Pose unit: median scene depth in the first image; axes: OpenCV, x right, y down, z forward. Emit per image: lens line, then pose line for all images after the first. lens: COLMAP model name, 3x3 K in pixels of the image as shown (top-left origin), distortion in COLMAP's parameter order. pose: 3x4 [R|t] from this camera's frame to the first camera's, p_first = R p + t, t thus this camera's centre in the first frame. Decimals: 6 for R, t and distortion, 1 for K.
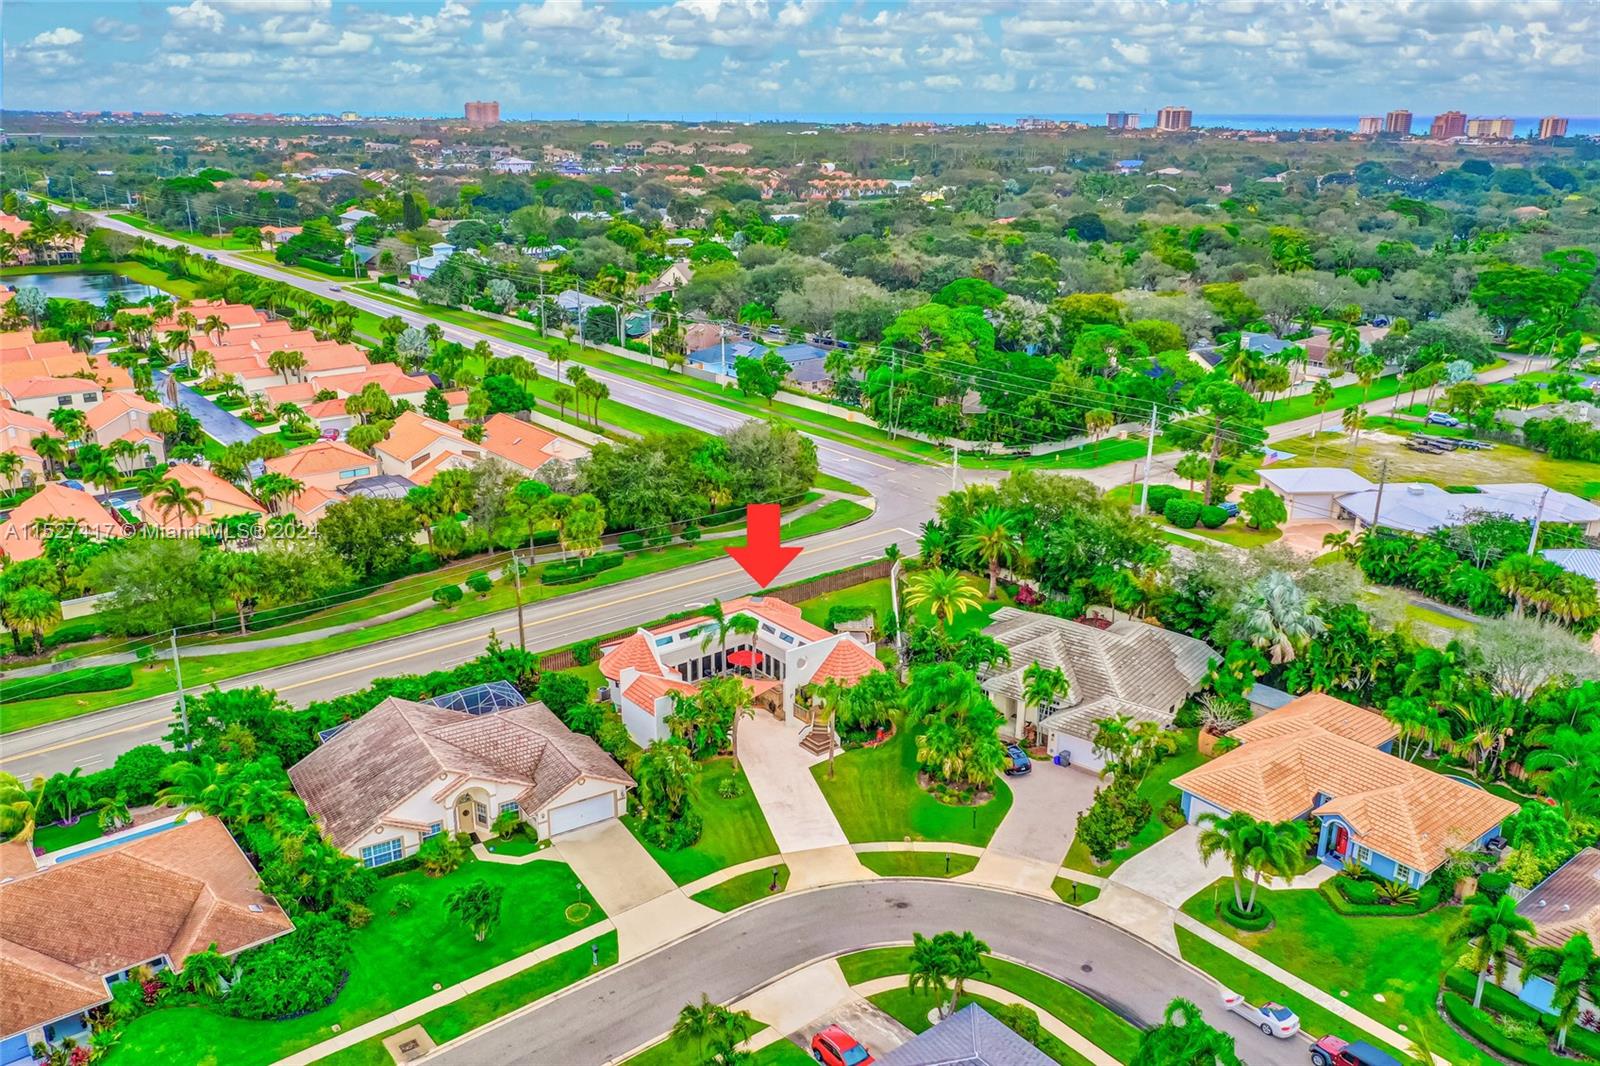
lens RADIAL K [[1262.6, 0, 798.5], [0, 1262.6, 501.0], [0, 0, 1]] dist [0.000101, 0.000447]
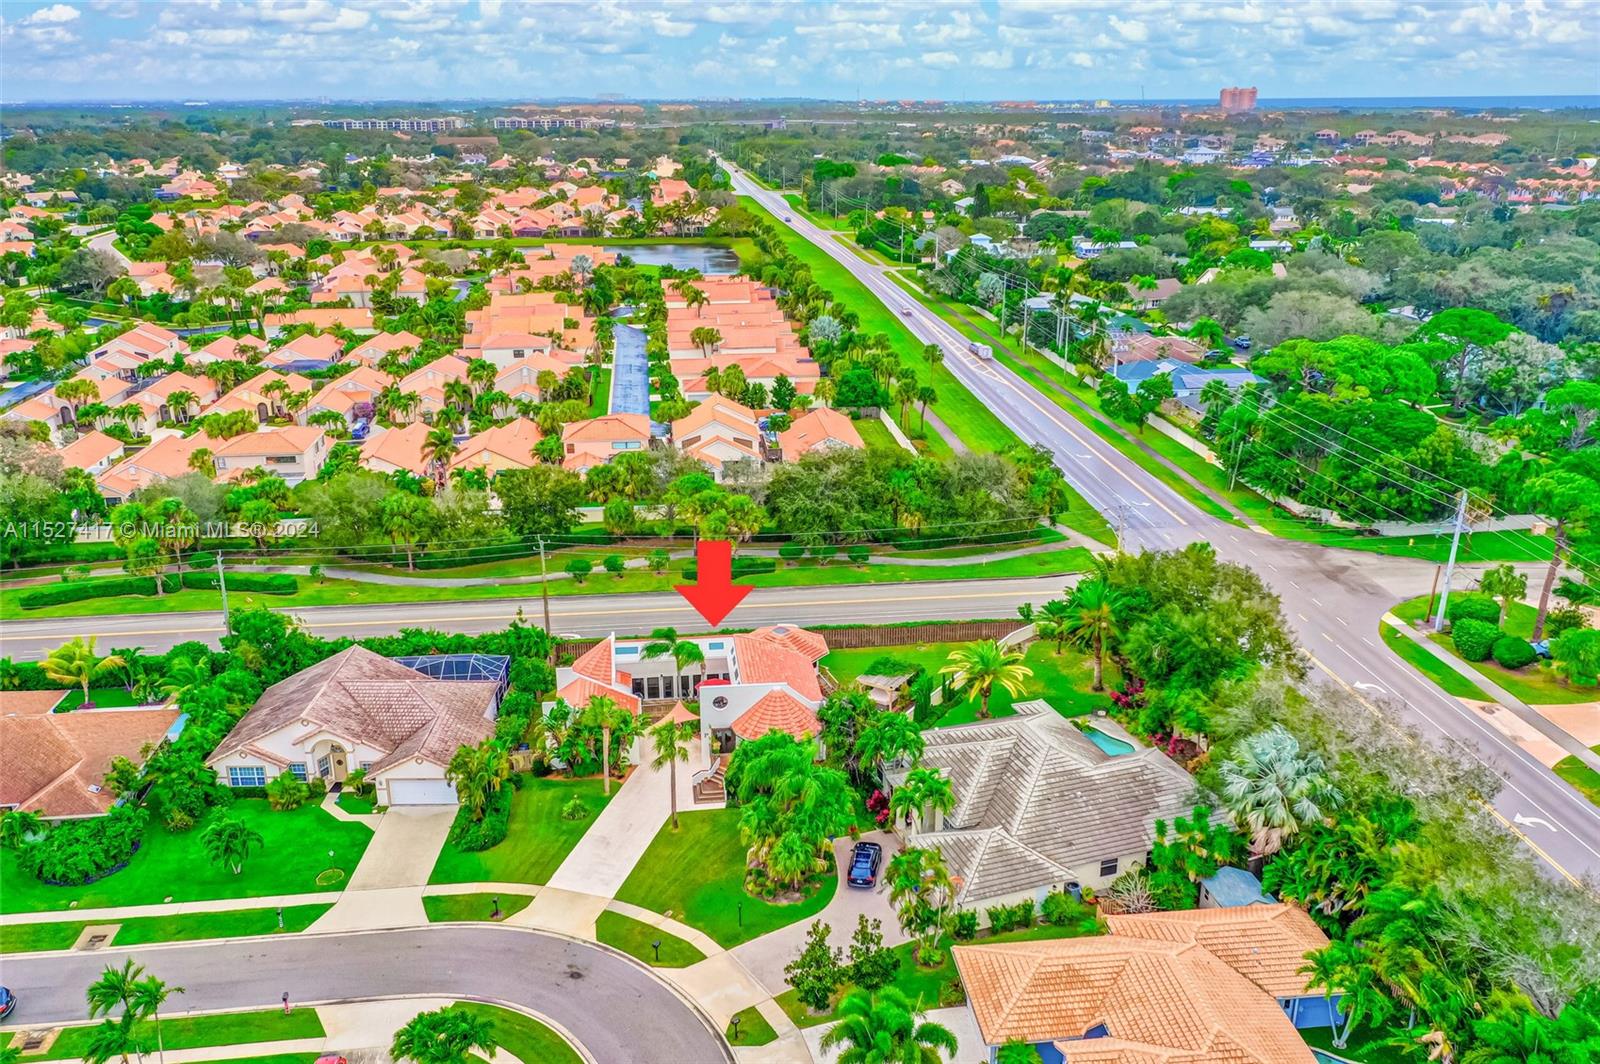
lens RADIAL K [[1288.8, 0, 801.3], [0, 1288.8, 499.6], [0, 0, 1]] dist [-0.000195, -0.000340]
pose [[0.850794, 0.149914, -0.503661, 0.418099], [-0.148440, 0.987972, 0.043320, -0.057719], [0.504098, 0.037907, 0.862814, 0.166140]]
